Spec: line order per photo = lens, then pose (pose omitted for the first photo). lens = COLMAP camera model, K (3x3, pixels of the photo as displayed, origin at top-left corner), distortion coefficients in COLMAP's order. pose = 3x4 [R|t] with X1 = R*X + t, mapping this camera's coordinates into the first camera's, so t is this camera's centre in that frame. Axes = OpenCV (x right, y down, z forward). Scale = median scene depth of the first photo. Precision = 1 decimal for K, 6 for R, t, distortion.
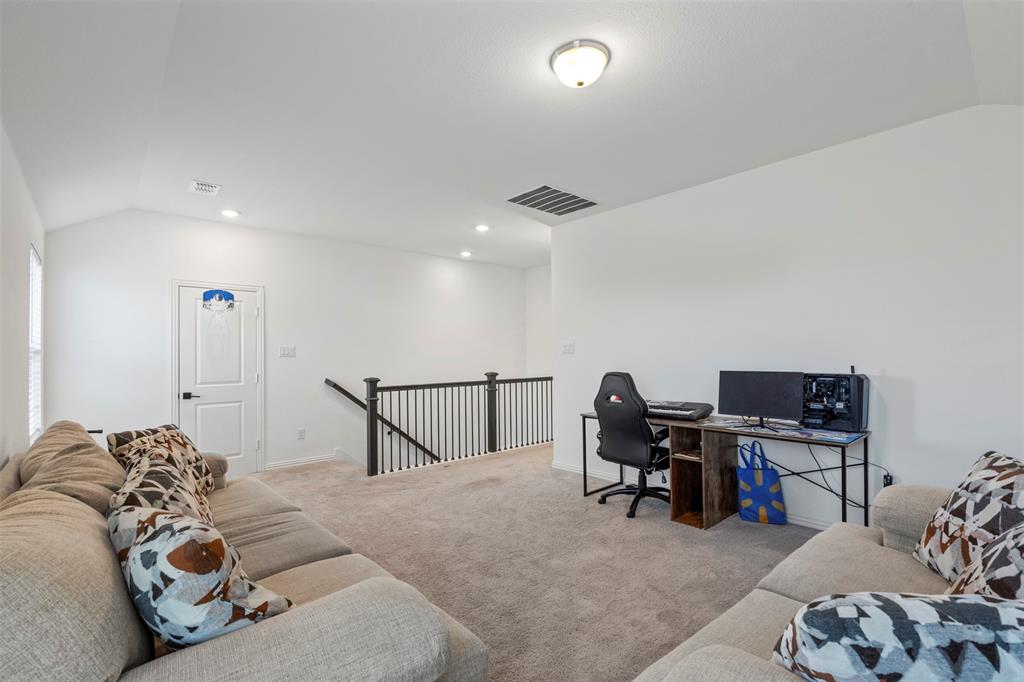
lens RADIAL K [[461.5, 0, 512.5], [0, 461.5, 348.9], [0, 0, 1]] dist [-0.002132, 0.000142]
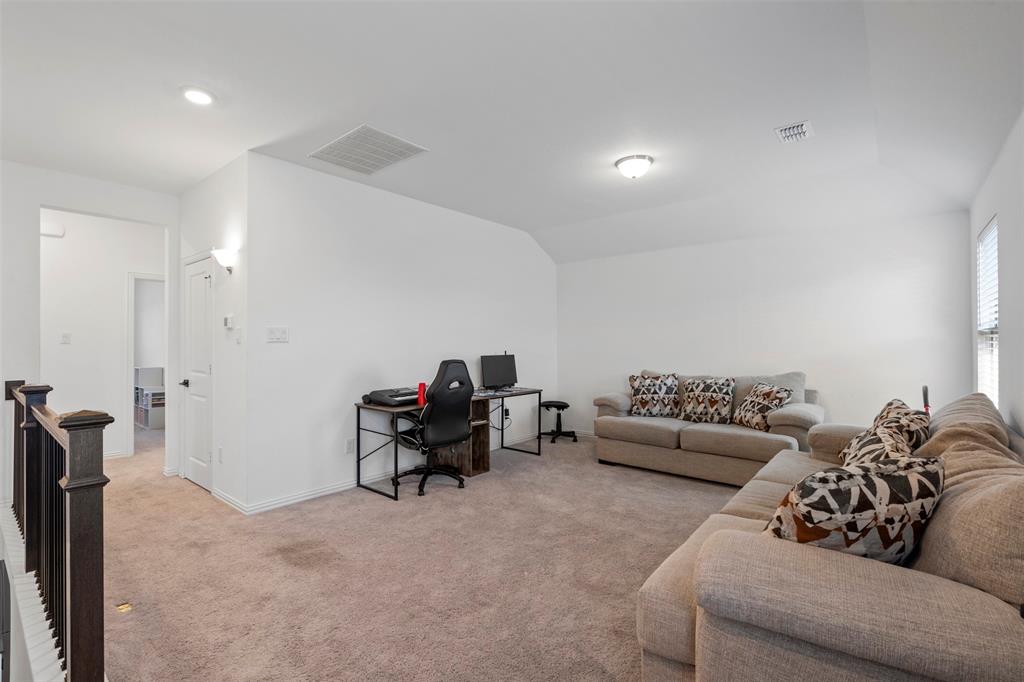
lens RADIAL K [[461.6, 0, 497.9], [0, 461.6, 339.9], [0, 0, 1]] dist [-0.000684, 0.000012]
pose [[-0.111284, 0.014030, 0.993690, -0.900669], [-0.006829, 0.999866, -0.014882, 0.019242], [-0.993765, -0.008442, -0.111173, 1.055555]]
